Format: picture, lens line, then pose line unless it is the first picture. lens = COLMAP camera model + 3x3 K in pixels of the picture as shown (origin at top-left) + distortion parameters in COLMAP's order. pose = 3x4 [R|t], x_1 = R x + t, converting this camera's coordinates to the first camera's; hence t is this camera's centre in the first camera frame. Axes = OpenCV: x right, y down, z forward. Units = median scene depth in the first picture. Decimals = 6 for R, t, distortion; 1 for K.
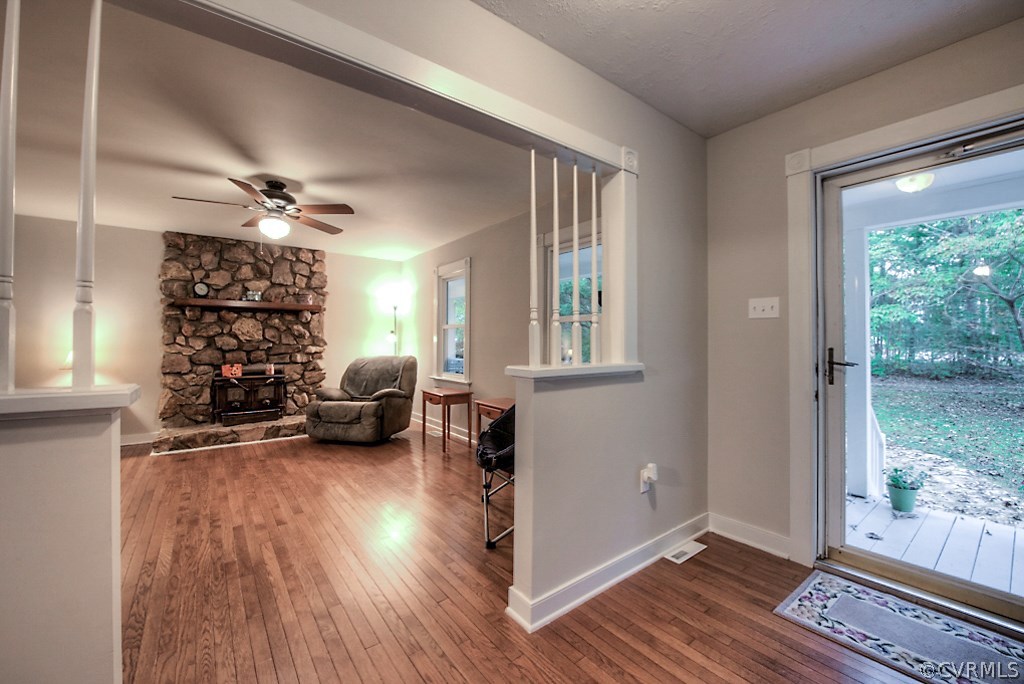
lens RADIAL K [[403.7, 0, 515.7], [0, 403.7, 342.8], [0, 0, 1]] dist [-0.020318, -0.000592]
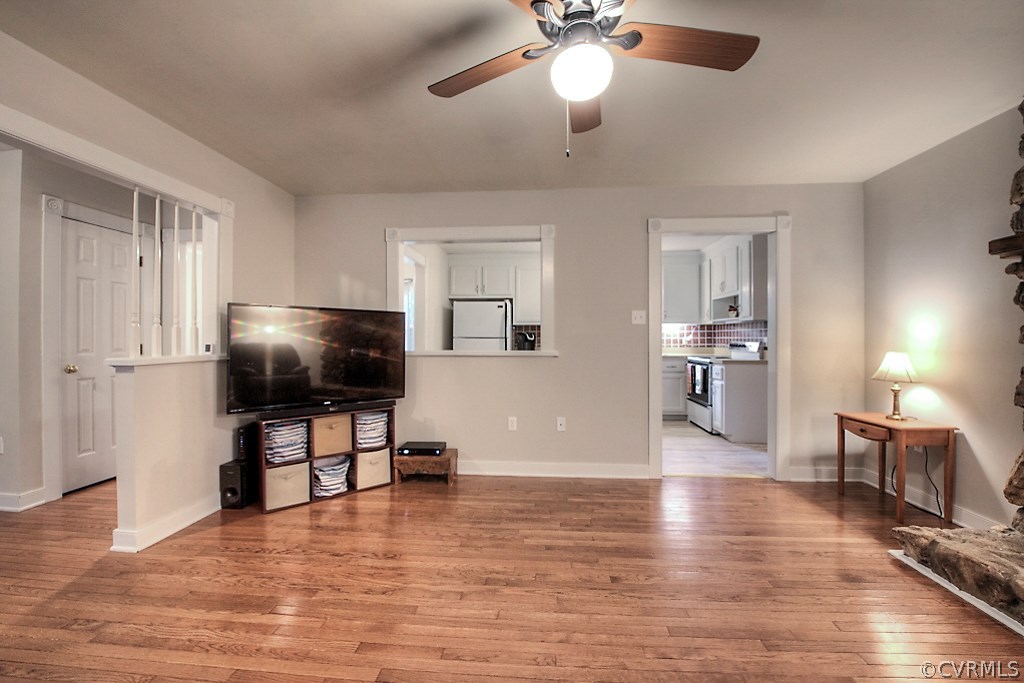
lens RADIAL K [[403.7, 0, 513.1], [0, 403.7, 336.3], [0, 0, 1]] dist [-0.020318, -0.000592]
pose [[-0.664590, -0.008731, -0.747158, -0.156778], [-0.003977, 0.999959, -0.008147, -0.000134], [0.747198, -0.002442, -0.664597, 0.832659]]
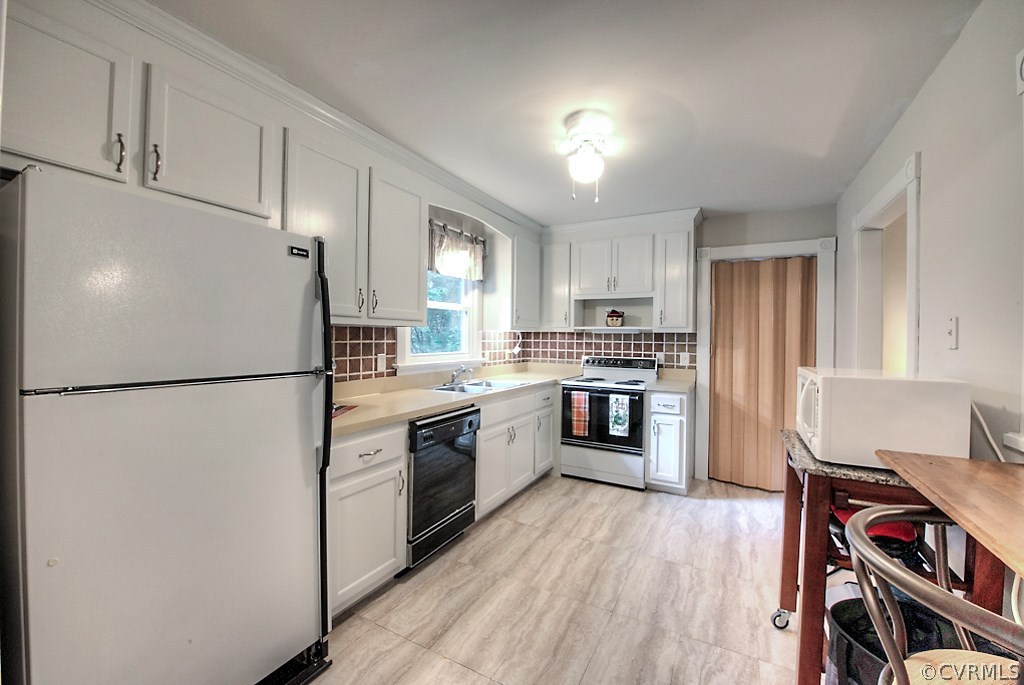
lens RADIAL K [[403.7, 0, 511.6], [0, 403.7, 338.6], [0, 0, 1]] dist [-0.020318, -0.000592]
pose [[0.403266, 0.002852, -0.915078, -0.704292], [-0.007497, 0.999972, -0.000187, -0.034535], [0.915052, 0.006936, 0.403276, 0.000842]]
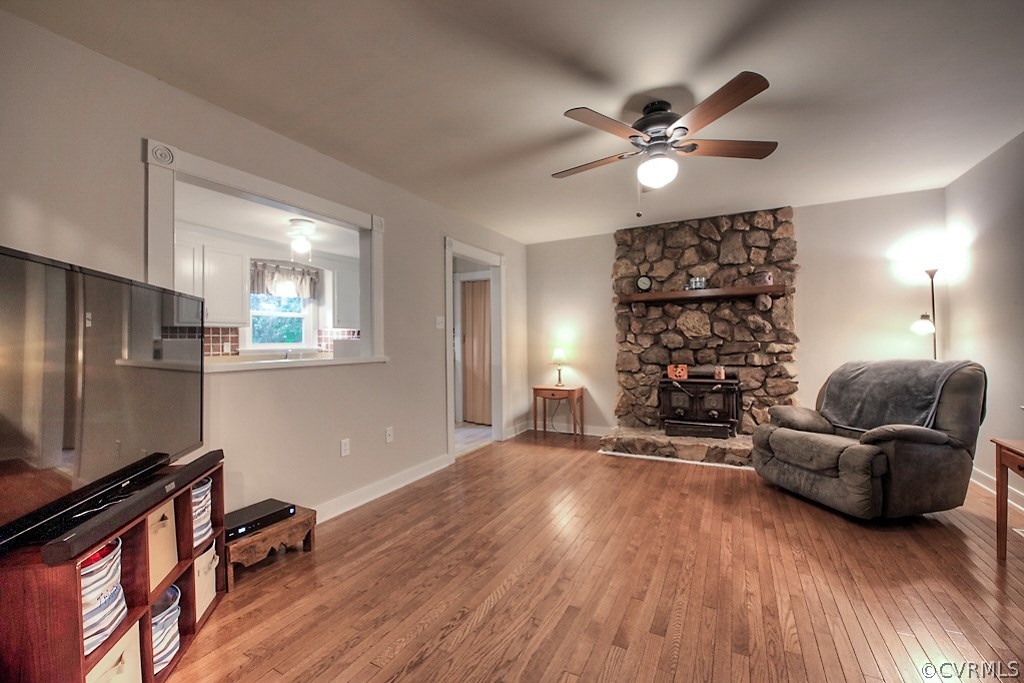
lens RADIAL K [[403.7, 0, 517.1], [0, 403.7, 337.6], [0, 0, 1]] dist [-0.020318, -0.000592]
pose [[0.411004, -0.018190, -0.911452, -0.053079], [0.014091, 0.999808, -0.013600, 0.001464], [0.911525, -0.007254, 0.411182, 0.331914]]
